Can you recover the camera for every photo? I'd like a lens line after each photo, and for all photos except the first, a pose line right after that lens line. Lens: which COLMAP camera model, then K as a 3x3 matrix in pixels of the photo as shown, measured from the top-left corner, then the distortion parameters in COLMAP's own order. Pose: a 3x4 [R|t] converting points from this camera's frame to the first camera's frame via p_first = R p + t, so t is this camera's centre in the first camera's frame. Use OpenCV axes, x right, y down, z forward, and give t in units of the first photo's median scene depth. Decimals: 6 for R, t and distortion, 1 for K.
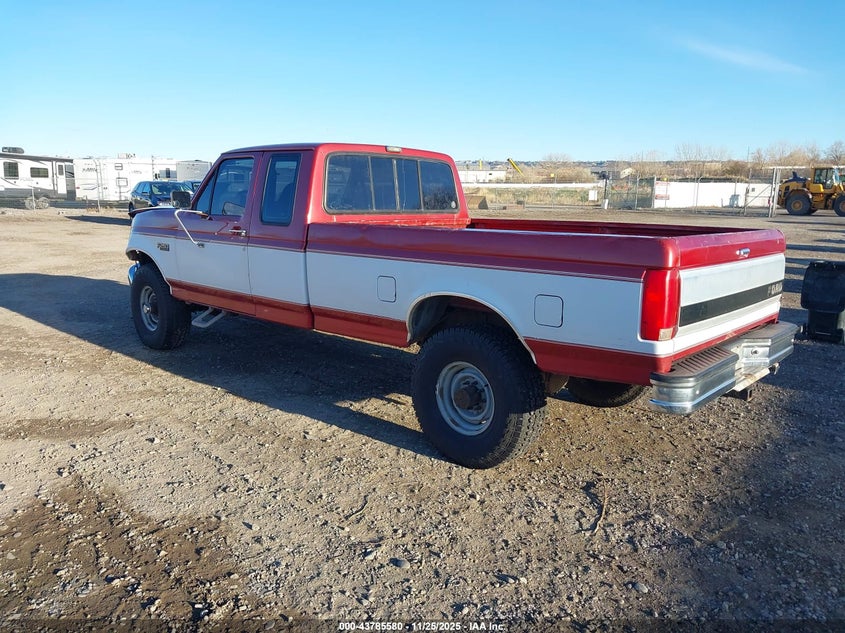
lens RADIAL K [[685.1, 0, 422.5], [0, 685.1, 316.5], [0, 0, 1]] dist [-0.007941, -0.012960]
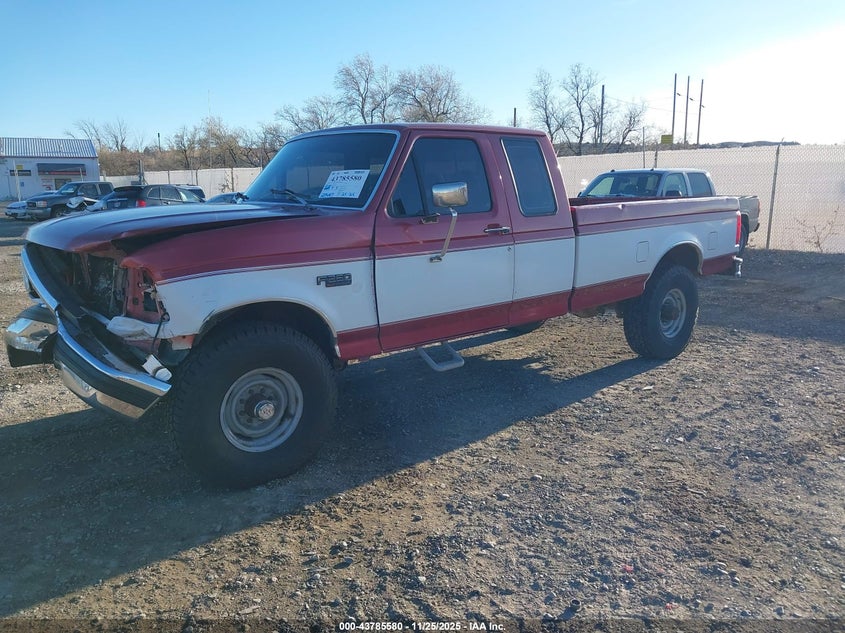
lens RADIAL K [[685.1, 0, 422.5], [0, 685.1, 316.5], [0, 0, 1]] dist [-0.007941, -0.012960]
pose [[0.109411, -0.204440, 0.972745, -0.957013], [0.187115, 0.965361, 0.181842, -0.165376], [-0.976226, 0.162120, 0.143875, 0.850639]]
